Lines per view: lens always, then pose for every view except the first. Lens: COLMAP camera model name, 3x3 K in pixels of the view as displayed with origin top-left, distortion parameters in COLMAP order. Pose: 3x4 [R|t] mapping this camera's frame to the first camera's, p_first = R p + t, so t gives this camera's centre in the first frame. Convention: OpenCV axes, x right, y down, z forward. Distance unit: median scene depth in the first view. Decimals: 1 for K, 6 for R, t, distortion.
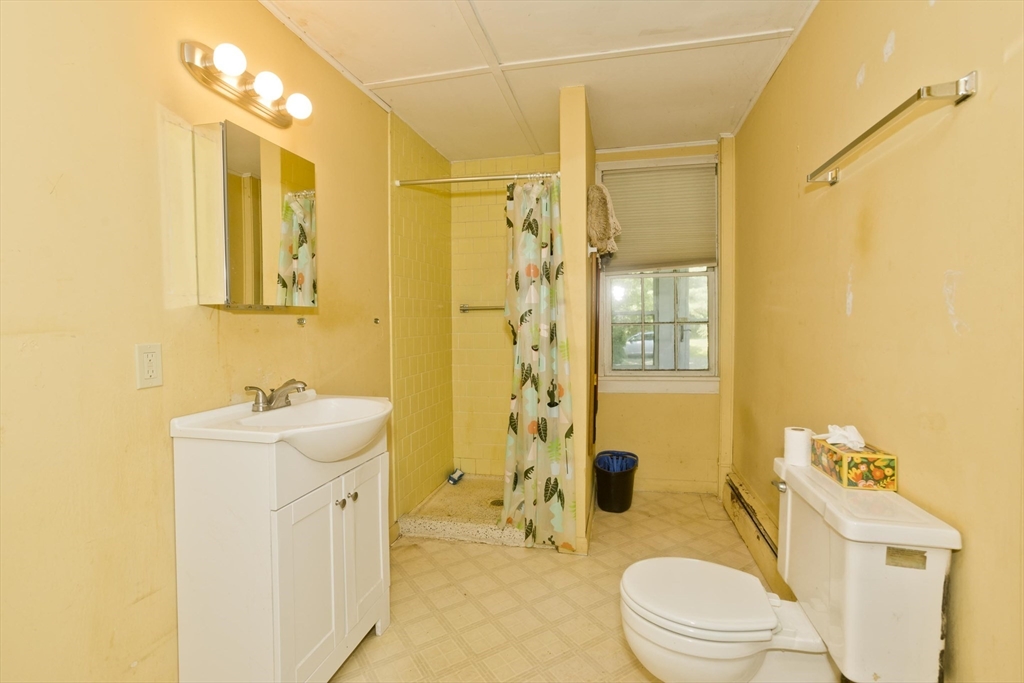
lens RADIAL K [[487.9, 0, 510.2], [0, 487.9, 337.0], [0, 0, 1]] dist [-0.054368, 0.030946]
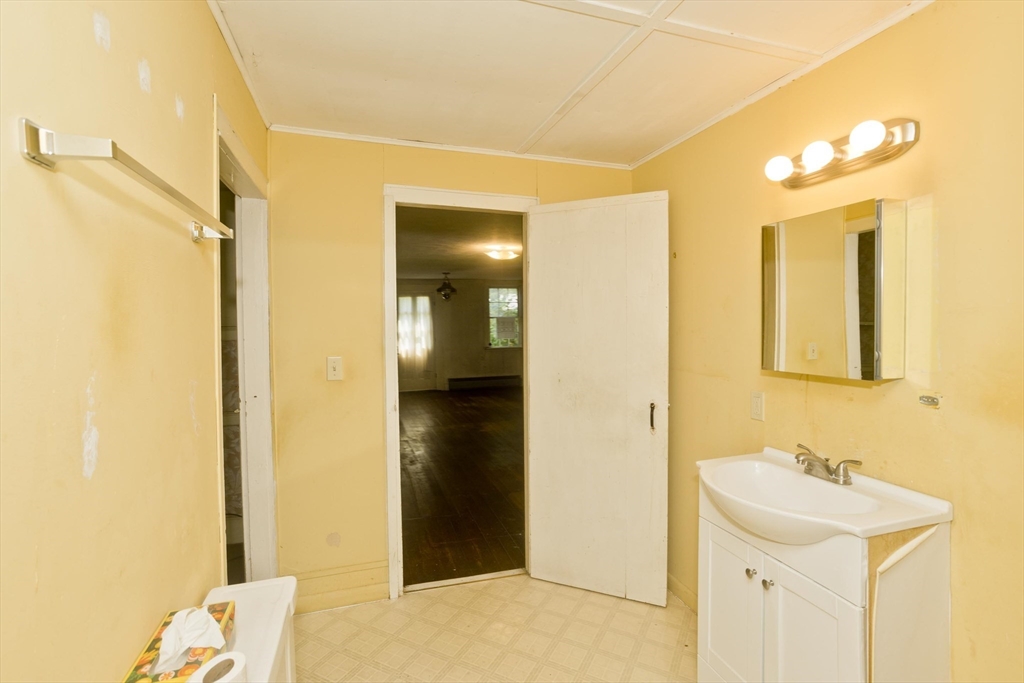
lens RADIAL K [[487.9, 0, 510.2], [0, 487.9, 337.0], [0, 0, 1]] dist [-0.054368, 0.030946]
pose [[-0.865968, 0.030102, -0.499192, 0.573062], [-0.001428, 0.998034, 0.062661, -0.209727], [0.500097, 0.054975, -0.864223, 1.577883]]
